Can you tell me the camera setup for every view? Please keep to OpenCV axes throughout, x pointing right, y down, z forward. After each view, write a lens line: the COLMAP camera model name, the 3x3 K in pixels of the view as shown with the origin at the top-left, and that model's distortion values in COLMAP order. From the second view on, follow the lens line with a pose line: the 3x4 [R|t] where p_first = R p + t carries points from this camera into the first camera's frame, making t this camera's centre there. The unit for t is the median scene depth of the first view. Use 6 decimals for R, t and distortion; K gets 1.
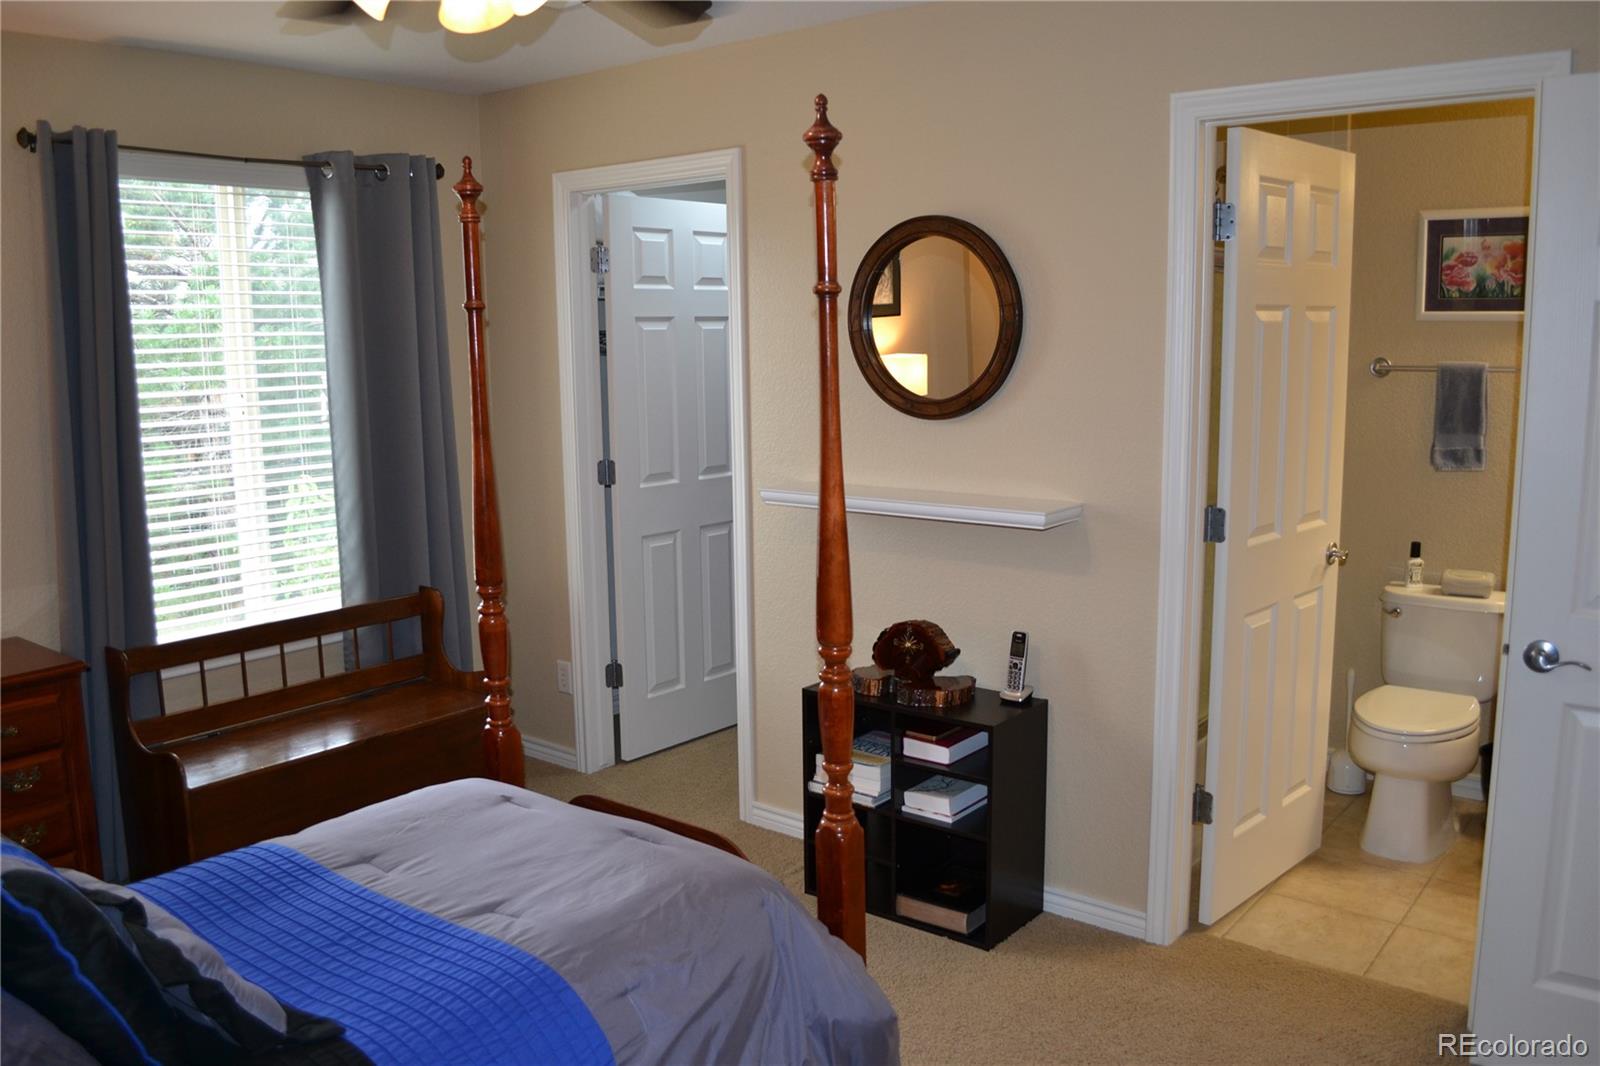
lens RADIAL K [[1283.1, 0, 791.1], [0, 1283.1, 523.5], [0, 0, 1]] dist [-0.082142, -0.005172]
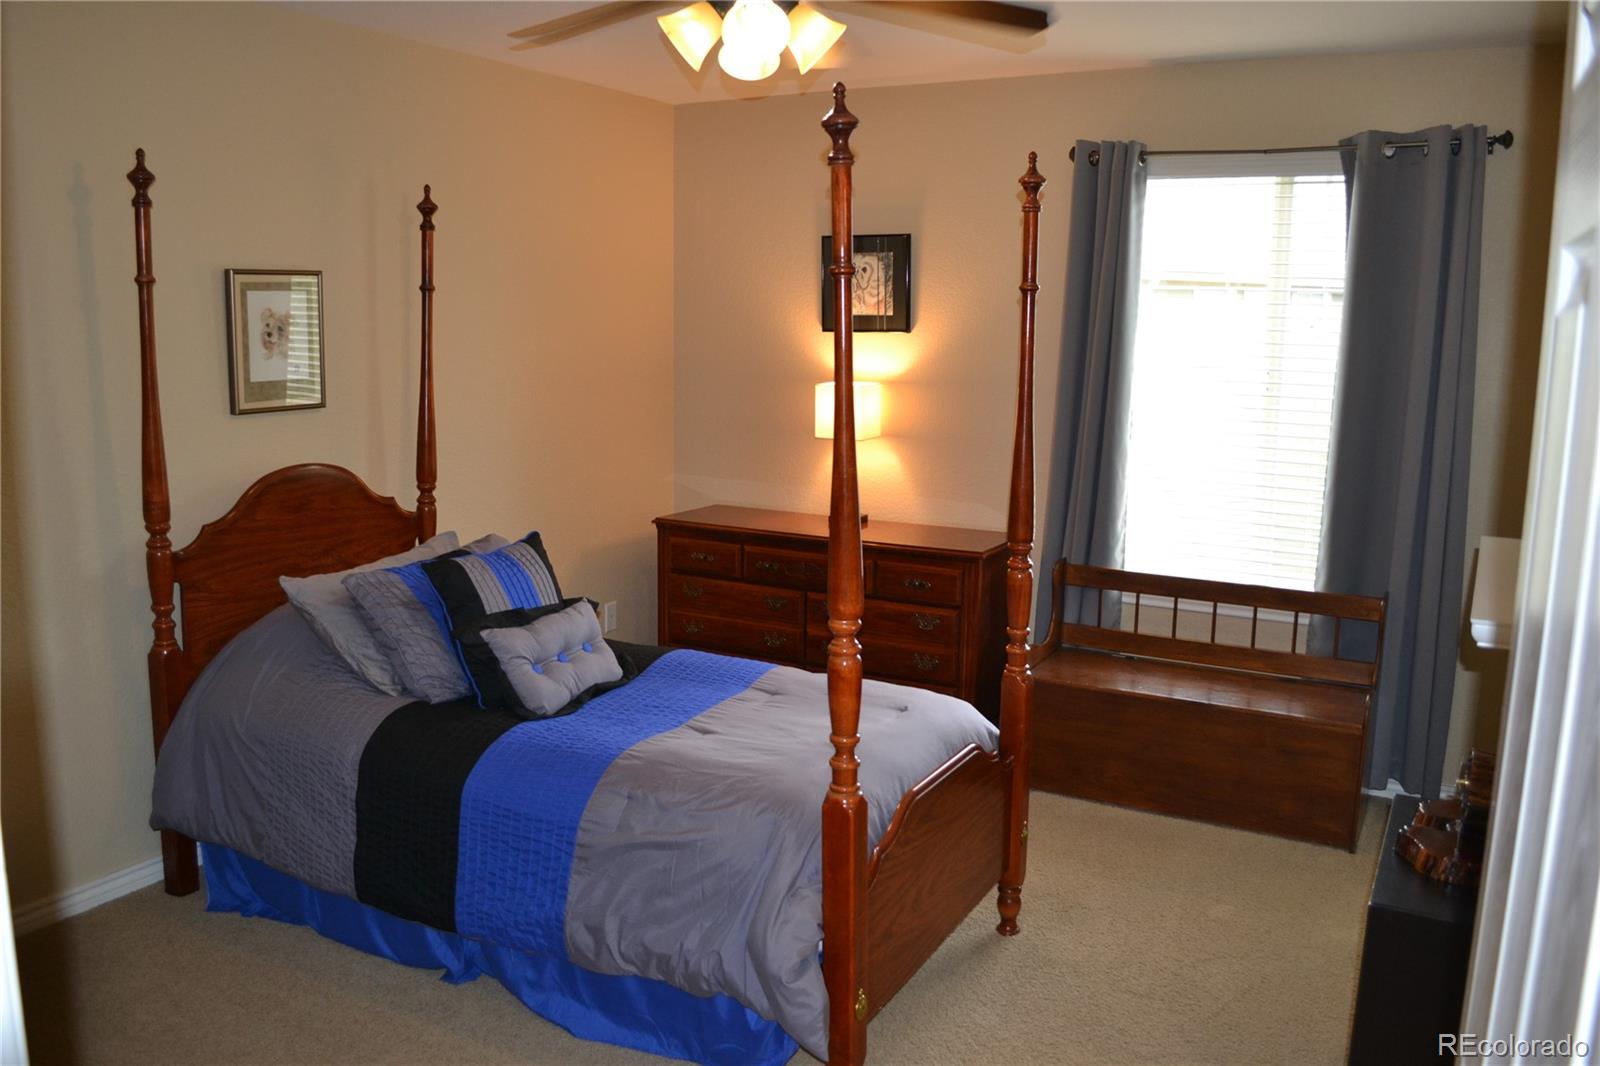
lens RADIAL K [[1283.1, 0, 790.7], [0, 1283.1, 535.0], [0, 0, 1]] dist [-0.082142, -0.005172]
pose [[0.150631, 0.181953, -0.971701, 0.615523], [-0.161531, 0.974237, 0.157388, -0.076394], [0.975304, 0.133252, 0.176141, 0.469331]]
